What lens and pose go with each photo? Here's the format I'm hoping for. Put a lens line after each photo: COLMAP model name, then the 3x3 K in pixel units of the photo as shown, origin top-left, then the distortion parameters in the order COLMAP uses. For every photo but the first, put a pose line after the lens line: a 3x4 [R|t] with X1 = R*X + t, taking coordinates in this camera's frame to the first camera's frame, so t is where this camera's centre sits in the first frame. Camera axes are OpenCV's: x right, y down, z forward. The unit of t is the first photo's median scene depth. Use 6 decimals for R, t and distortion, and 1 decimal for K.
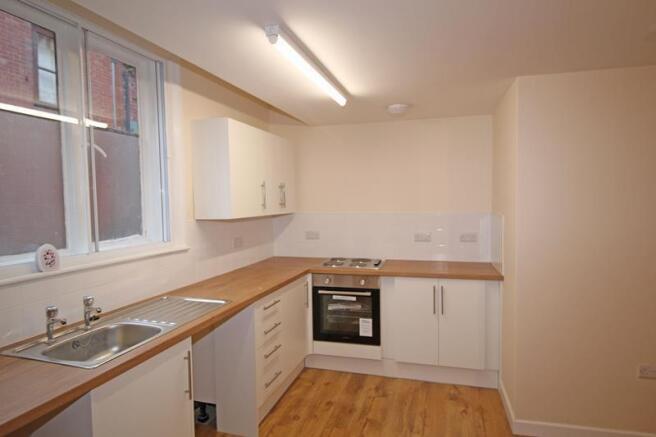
lens RADIAL K [[379.8, 0, 329.8], [0, 379.8, 219.0], [0, 0, 1]] dist [0.001798, -0.000931]
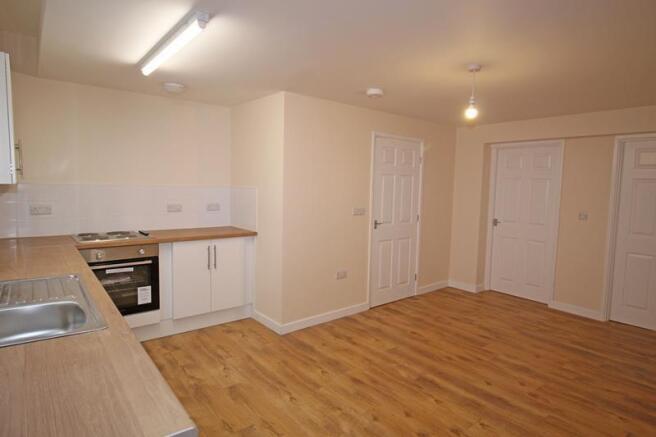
lens RADIAL K [[379.8, 0, 330.4], [0, 379.8, 218.1], [0, 0, 1]] dist [0.001798, -0.000931]
pose [[0.577962, -0.046311, 0.814749, -0.450134], [0.009731, 0.998709, 0.049865, 0.031168], [-0.816006, -0.020892, 0.577666, 0.000004]]
